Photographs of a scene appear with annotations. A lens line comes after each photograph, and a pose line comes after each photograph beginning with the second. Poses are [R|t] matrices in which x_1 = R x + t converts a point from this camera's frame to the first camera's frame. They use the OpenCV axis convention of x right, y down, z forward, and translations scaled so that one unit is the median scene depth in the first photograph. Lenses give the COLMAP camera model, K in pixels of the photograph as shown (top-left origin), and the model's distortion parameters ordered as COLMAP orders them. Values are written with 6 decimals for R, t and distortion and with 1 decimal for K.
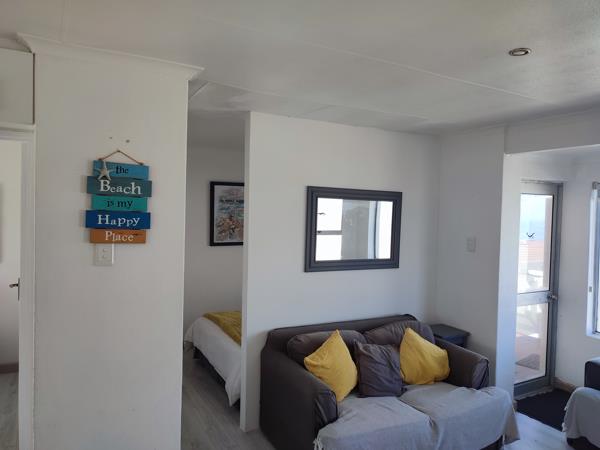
lens RADIAL K [[433.2, 0, 301.2], [0, 433.2, 224.4], [0, 0, 1]] dist [0.024419, -0.015104]
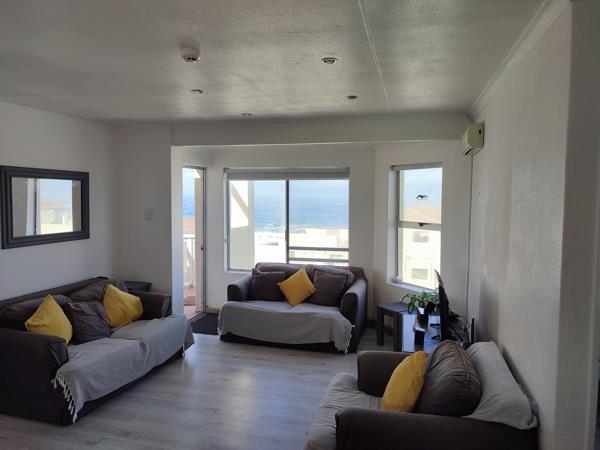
lens RADIAL K [[433.2, 0, 300.3], [0, 433.2, 223.4], [0, 0, 1]] dist [0.024419, -0.015104]
pose [[0.697928, -0.067124, 0.713015, -0.255064], [0.030510, 0.997481, 0.064039, 0.004045], [-0.715517, -0.022941, 0.698218, -0.257391]]
